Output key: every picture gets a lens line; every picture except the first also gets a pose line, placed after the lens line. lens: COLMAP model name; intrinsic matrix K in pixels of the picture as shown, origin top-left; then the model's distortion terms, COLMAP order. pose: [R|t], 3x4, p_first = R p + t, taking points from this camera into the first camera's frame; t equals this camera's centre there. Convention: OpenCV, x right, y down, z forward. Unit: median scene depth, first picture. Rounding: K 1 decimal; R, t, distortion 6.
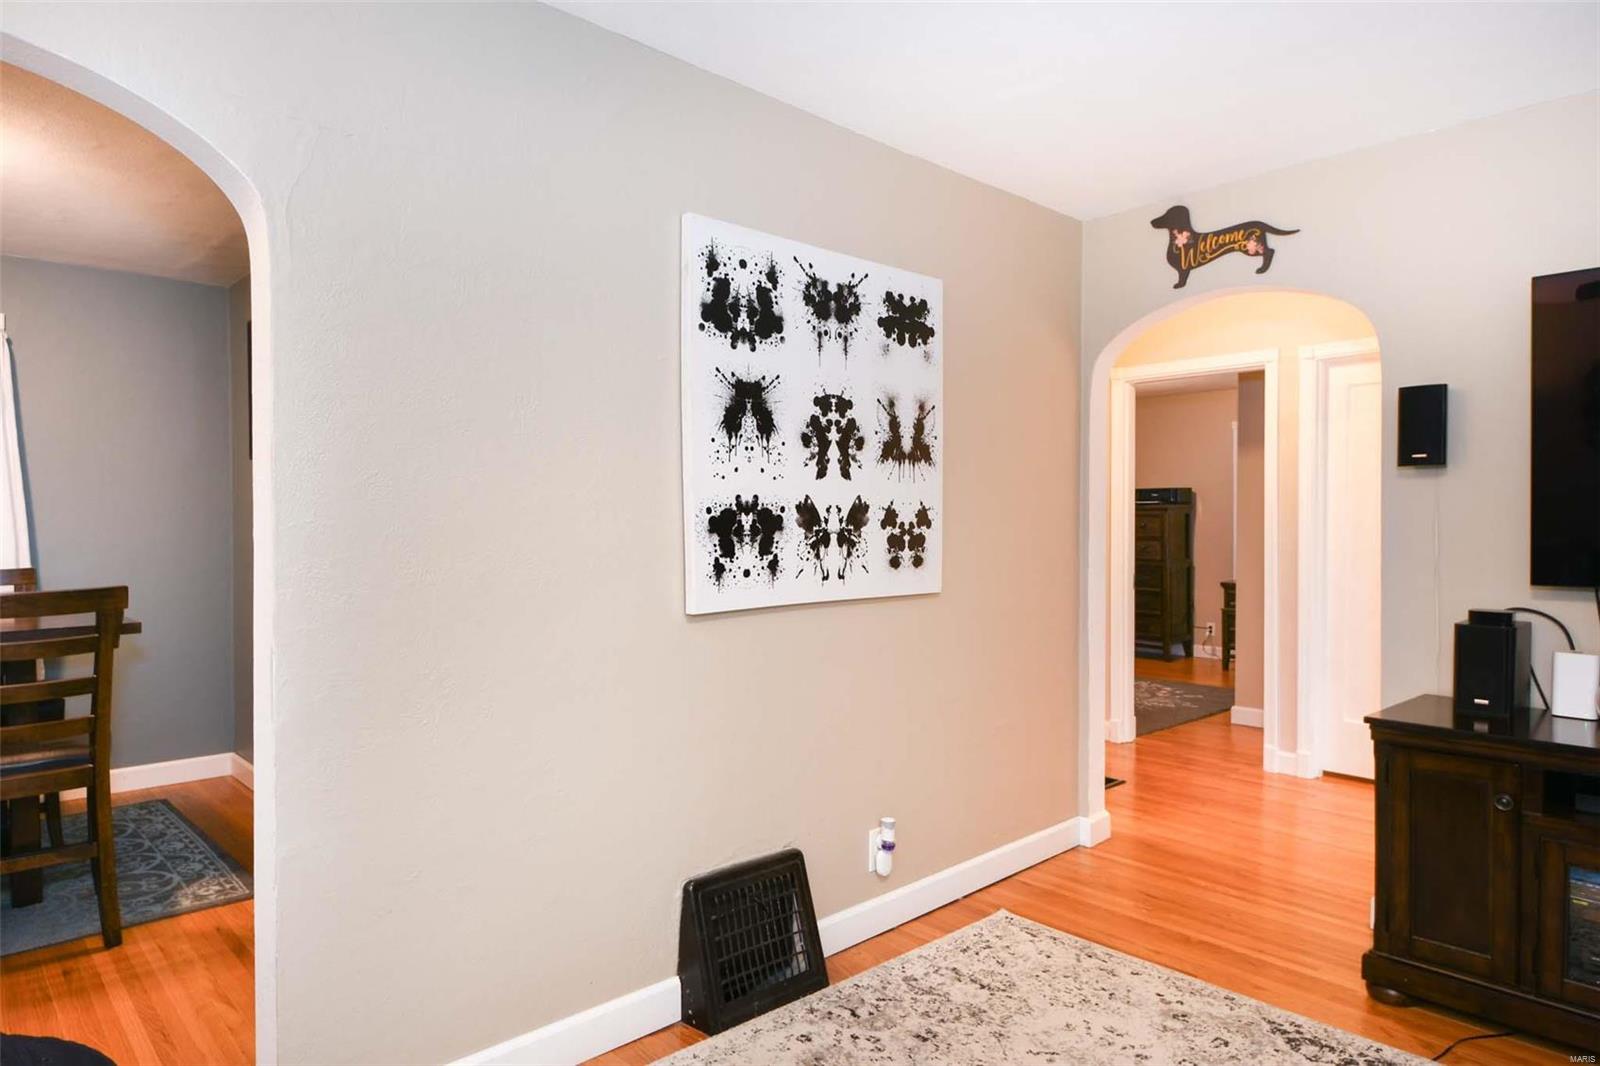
lens RADIAL K [[919.3, 0, 783.3], [0, 919.3, 545.1], [0, 0, 1]] dist [0.002563, -0.007381]
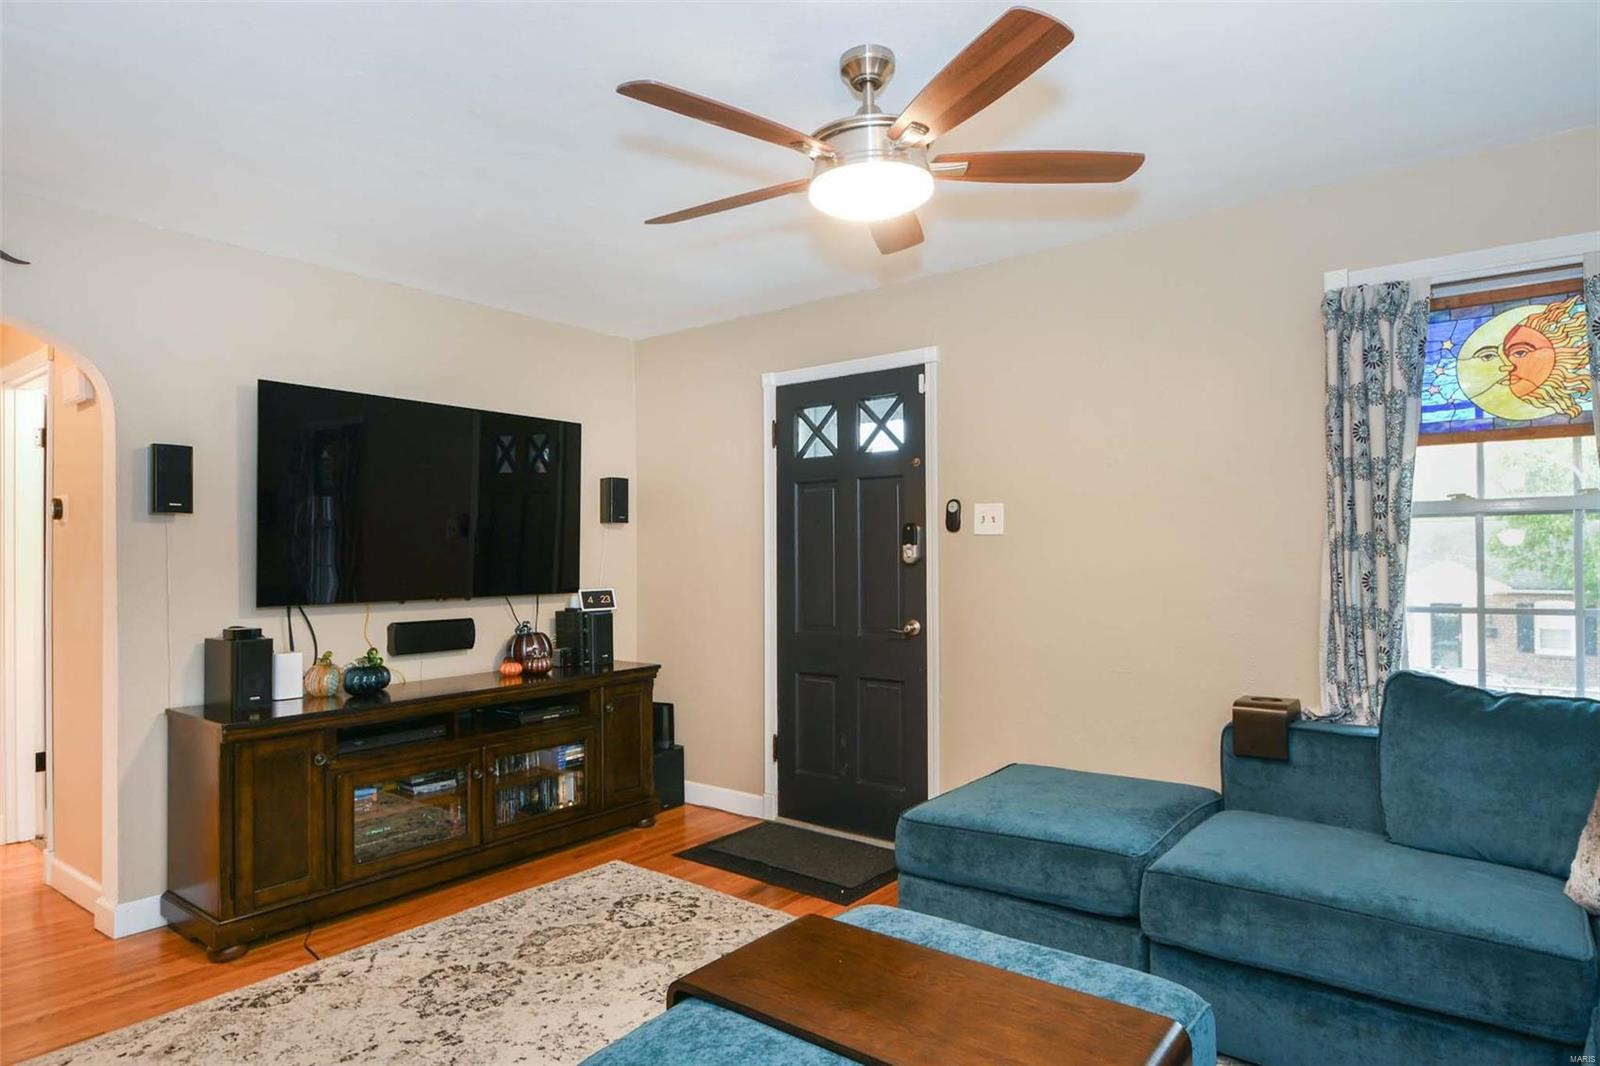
lens RADIAL K [[919.3, 0, 793.0], [0, 919.3, 543.1], [0, 0, 1]] dist [0.002563, -0.007381]
pose [[-0.176409, 0.022323, 0.984064, -0.682478], [0.019585, 0.999625, -0.019165, -0.009488], [-0.984122, 0.015892, -0.176780, 0.492594]]
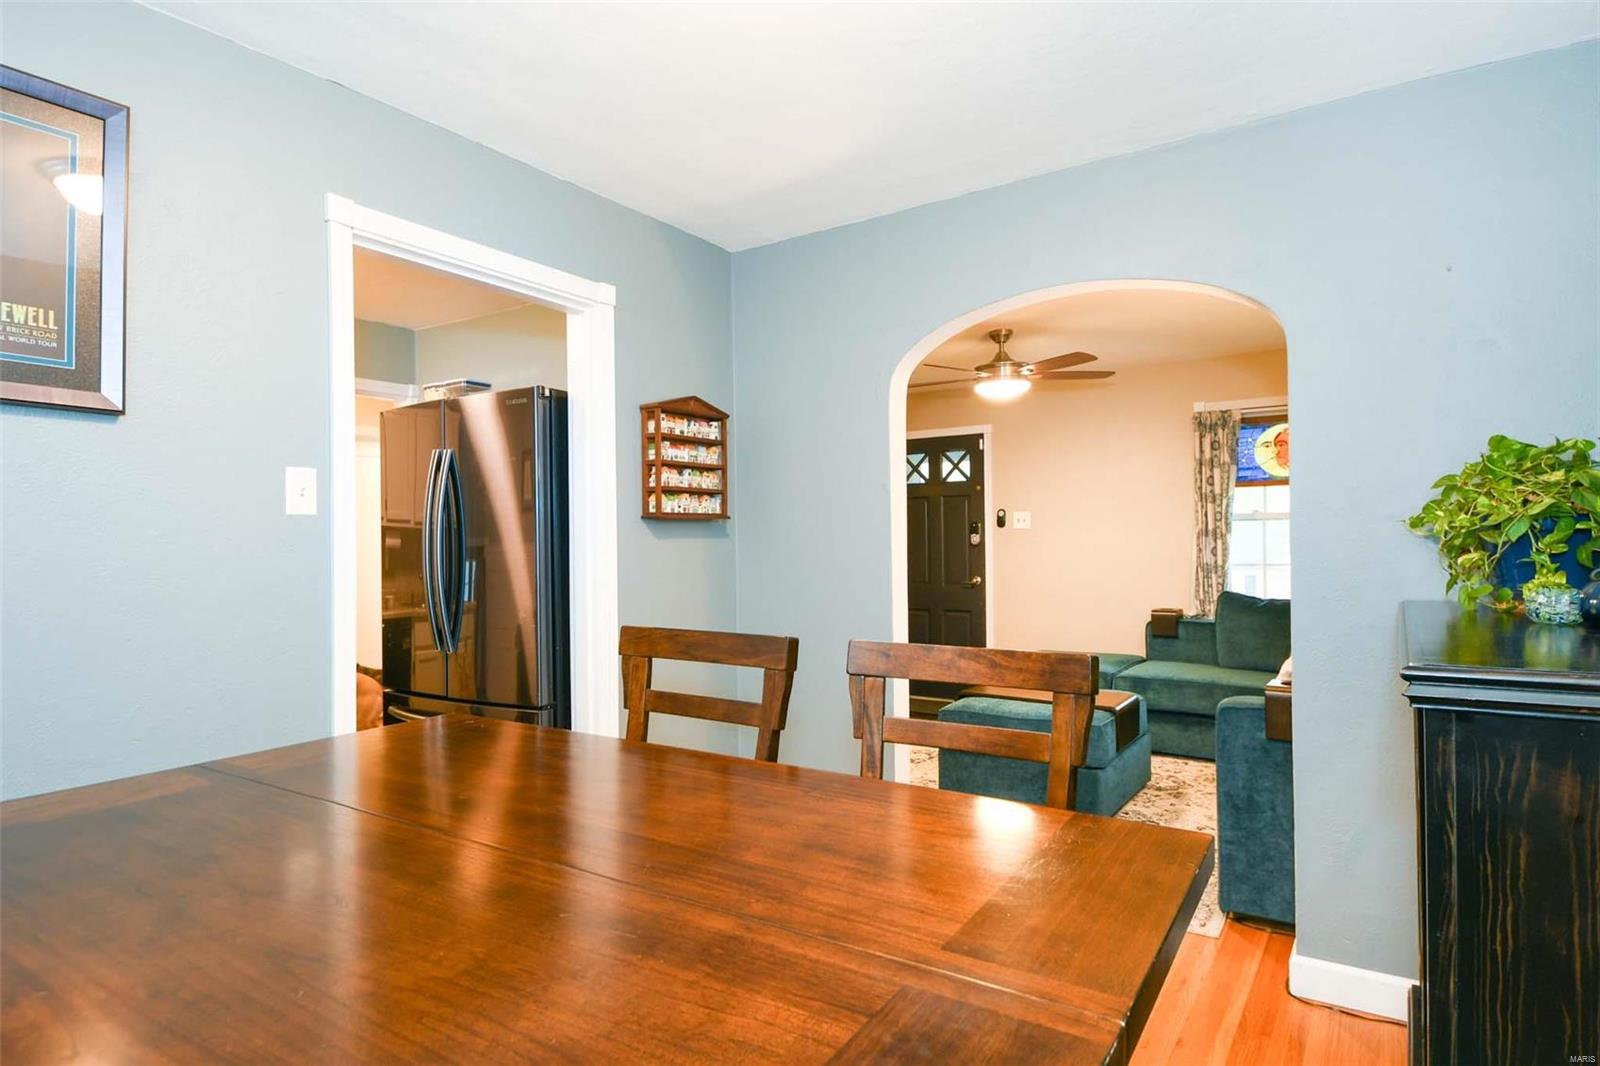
lens RADIAL K [[881.3, 0, 796.0], [0, 881.3, 532.1], [0, 0, 1]] dist [0.008436, 0.000966]
pose [[-0.240429, 0.017727, 0.970505, -0.879458], [0.025748, 0.999598, -0.011879, -0.011929], [-0.970325, 0.022133, -0.240789, 0.635346]]
